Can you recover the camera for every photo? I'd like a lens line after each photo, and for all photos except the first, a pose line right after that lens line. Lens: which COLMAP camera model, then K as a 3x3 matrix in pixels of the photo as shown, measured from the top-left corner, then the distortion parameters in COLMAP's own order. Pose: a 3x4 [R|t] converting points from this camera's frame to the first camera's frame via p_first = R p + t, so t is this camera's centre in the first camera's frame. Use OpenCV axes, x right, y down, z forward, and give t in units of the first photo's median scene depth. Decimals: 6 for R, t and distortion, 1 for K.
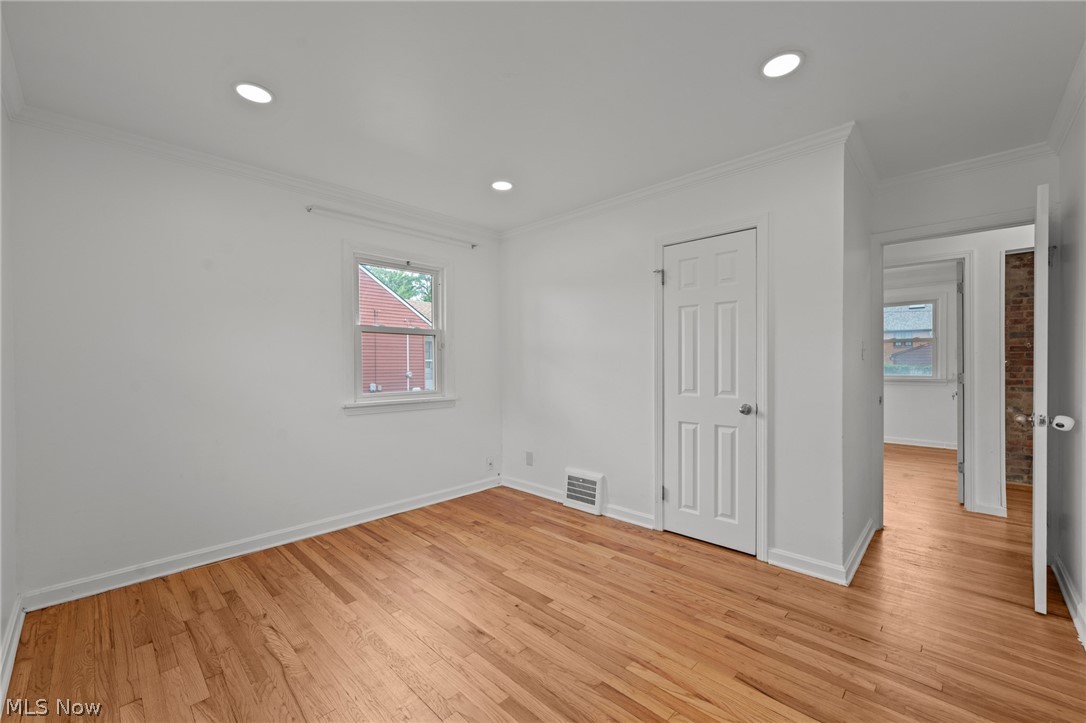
lens RADIAL K [[416.3, 0, 540.5], [0, 416.3, 363.3], [0, 0, 1]] dist [-0.002741, -0.000266]
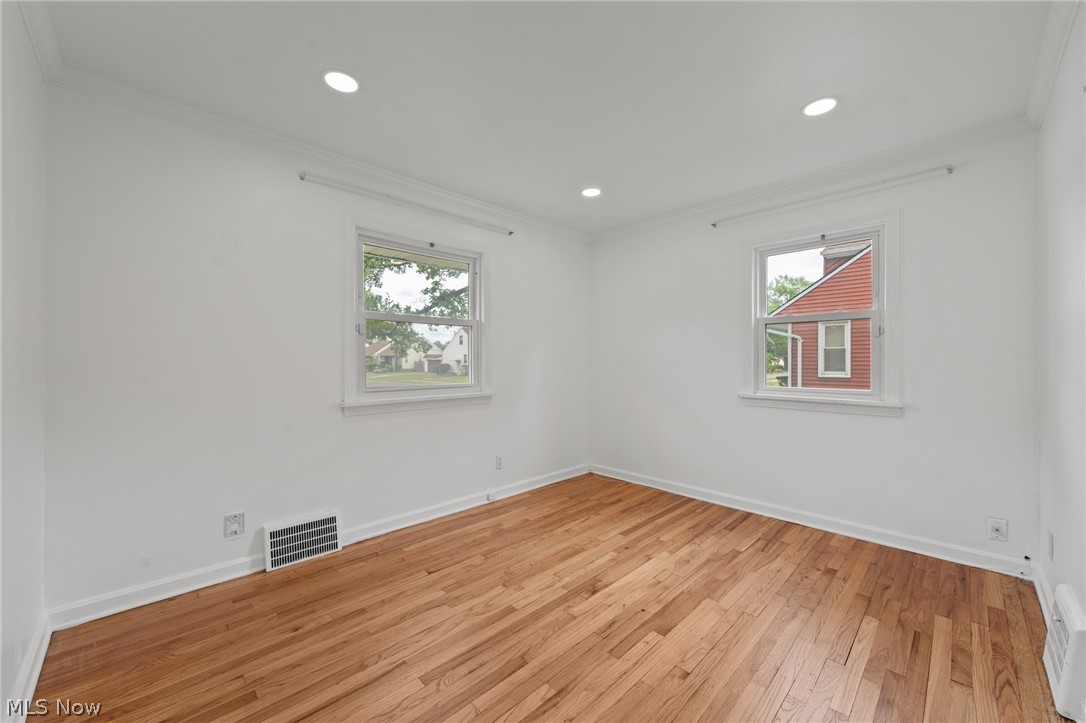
lens RADIAL K [[416.3, 0, 532.4], [0, 416.3, 359.6], [0, 0, 1]] dist [-0.002741, -0.000266]
pose [[-0.002819, 0.010260, -0.999943, 0.667526], [-0.004270, 0.999938, 0.010272, 0.022746], [0.999987, 0.004299, -0.002775, 0.599753]]
